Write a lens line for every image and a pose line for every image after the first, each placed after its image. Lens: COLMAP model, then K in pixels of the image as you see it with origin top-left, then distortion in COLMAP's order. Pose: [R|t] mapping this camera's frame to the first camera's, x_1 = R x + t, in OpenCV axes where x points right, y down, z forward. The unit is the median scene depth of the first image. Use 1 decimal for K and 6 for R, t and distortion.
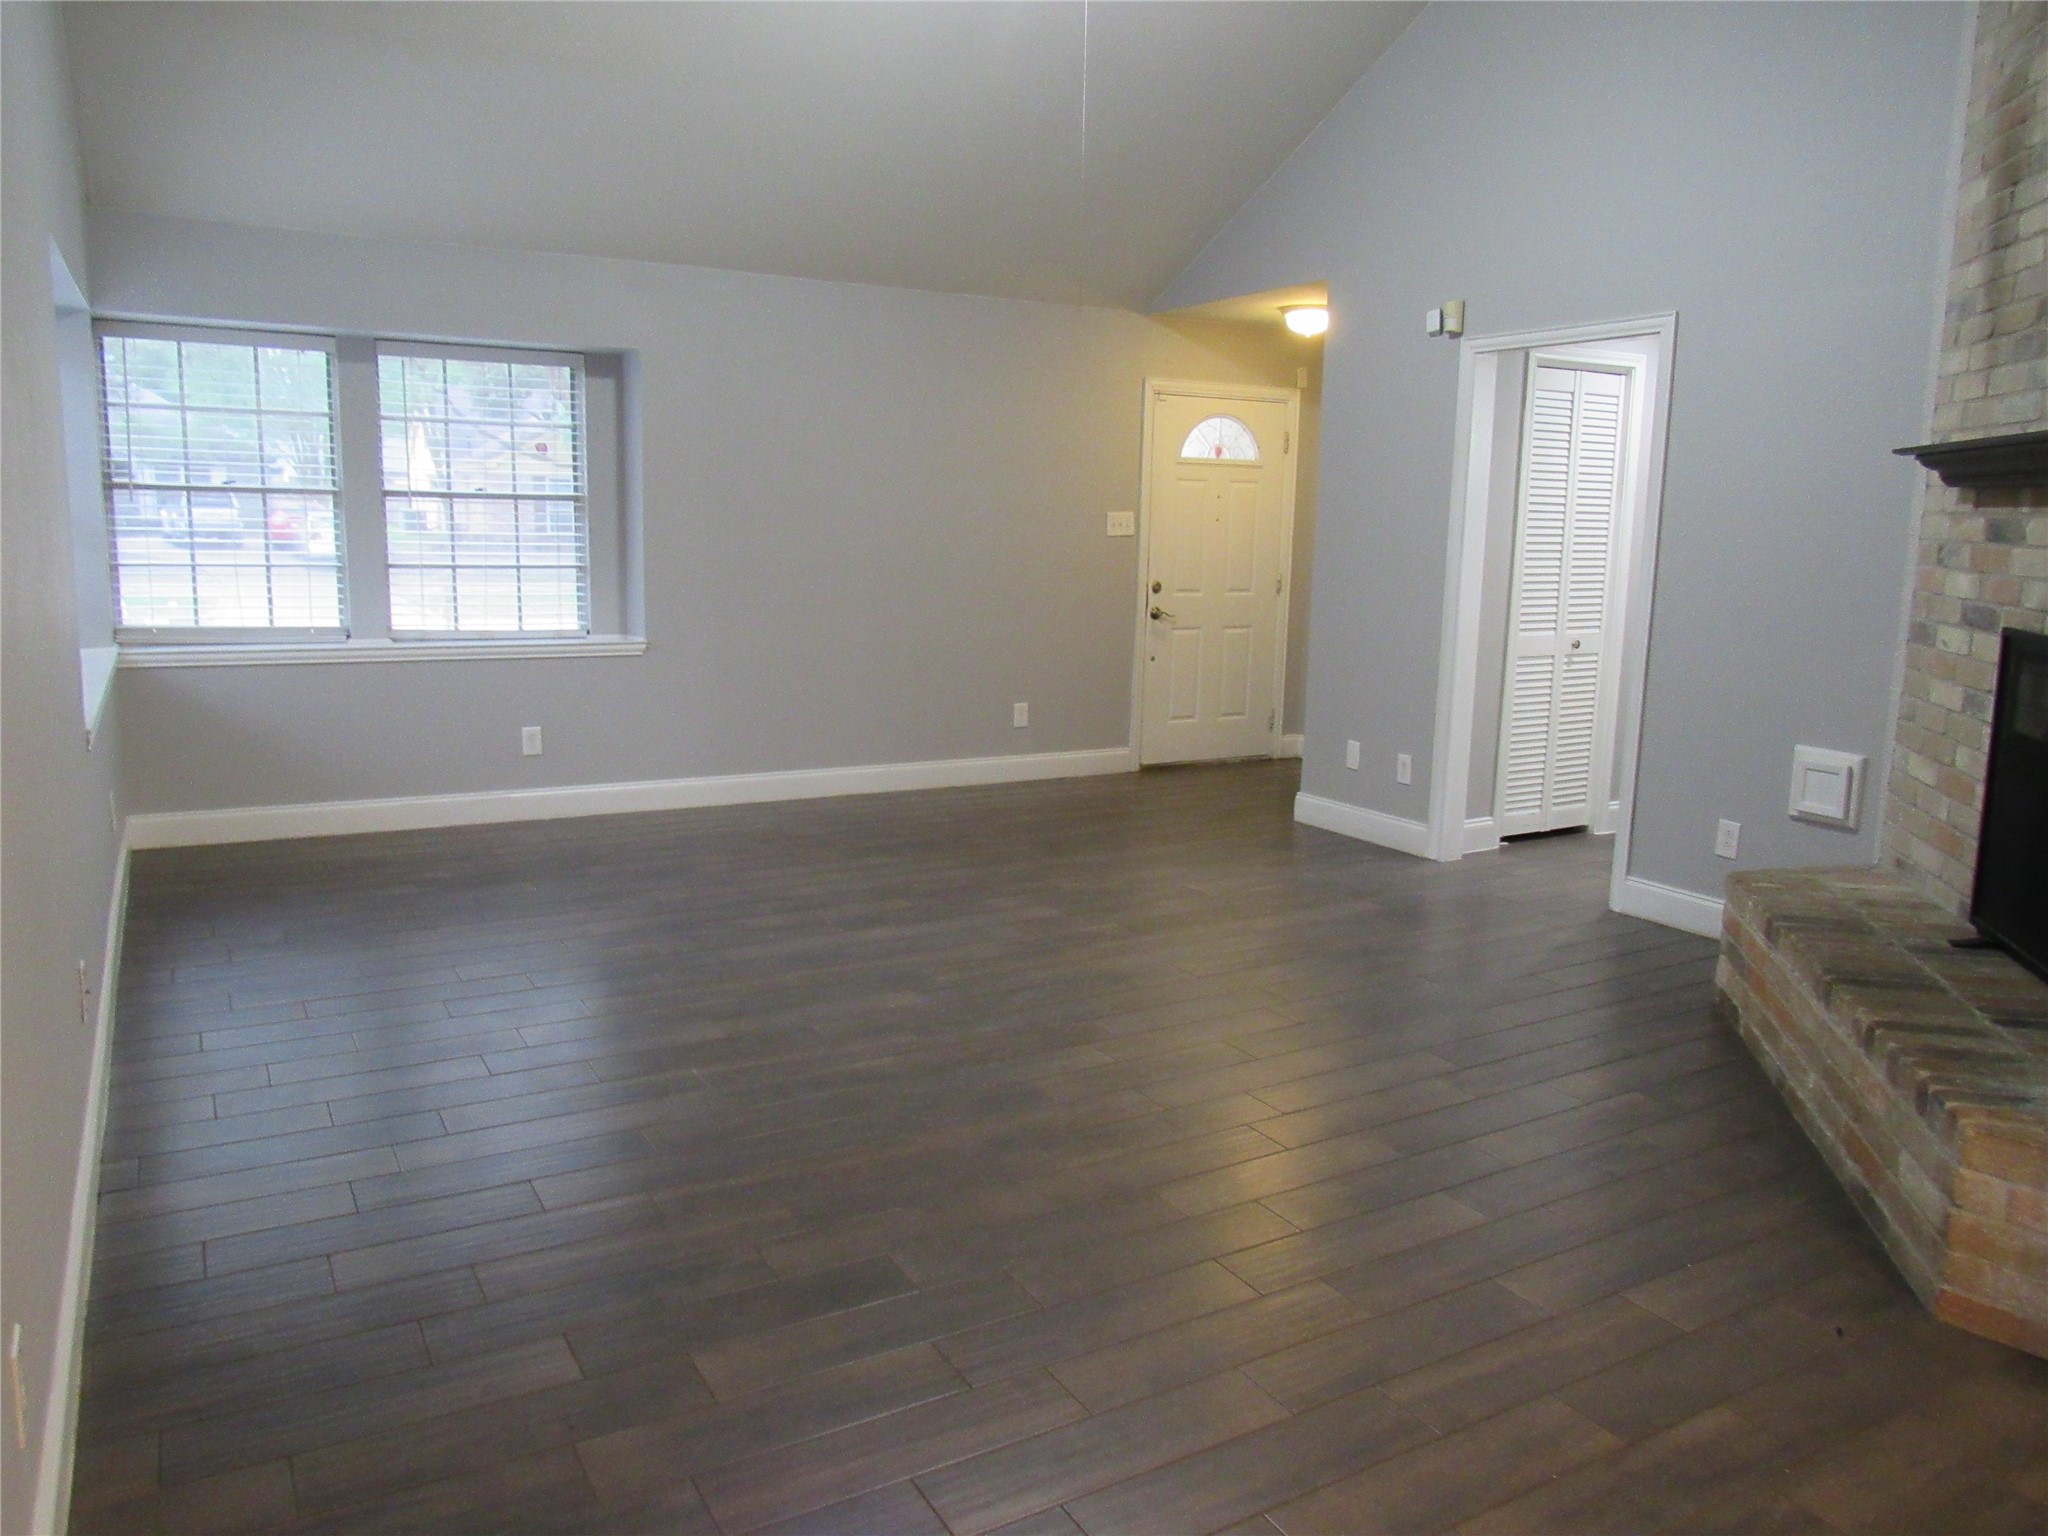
lens RADIAL K [[1456.0, 0, 1062.6], [0, 1456.0, 769.5], [0, 0, 1]] dist [-0.028560, 0.003793]
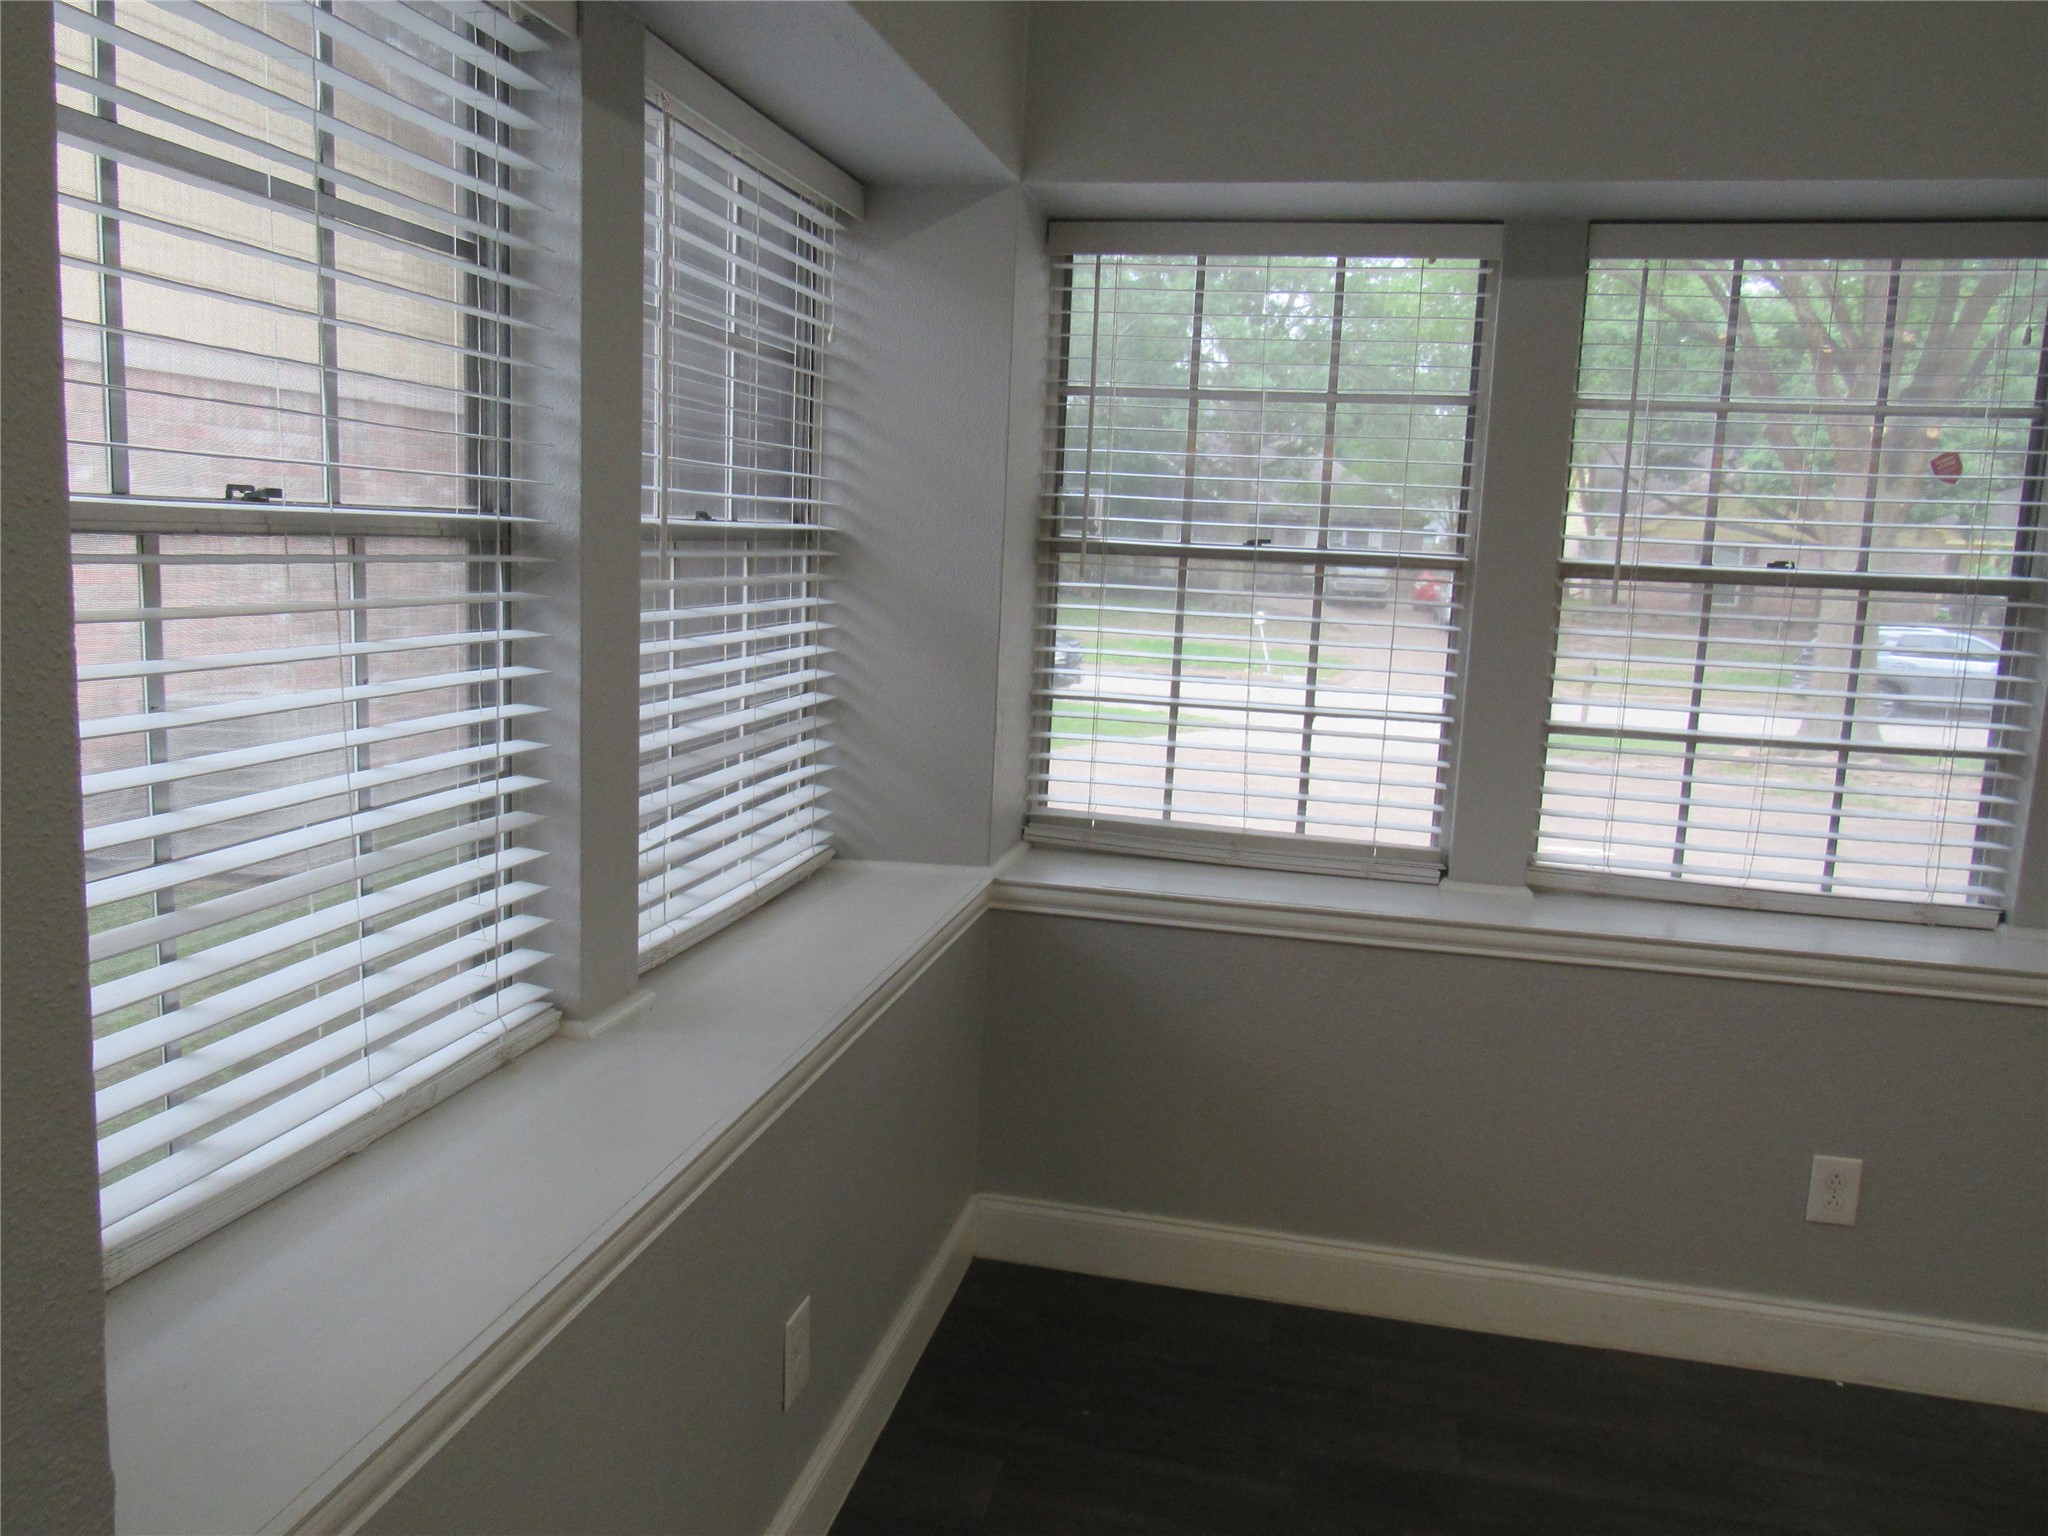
lens RADIAL K [[1456.0, 0, 1021.3], [0, 1456.0, 773.4], [0, 0, 1]] dist [-0.028560, 0.003793]
pose [[0.720892, 0.107640, -0.684637, -0.282477], [-0.139520, 0.990180, 0.008770, -0.111479], [0.678858, 0.089198, 0.728831, 0.577607]]
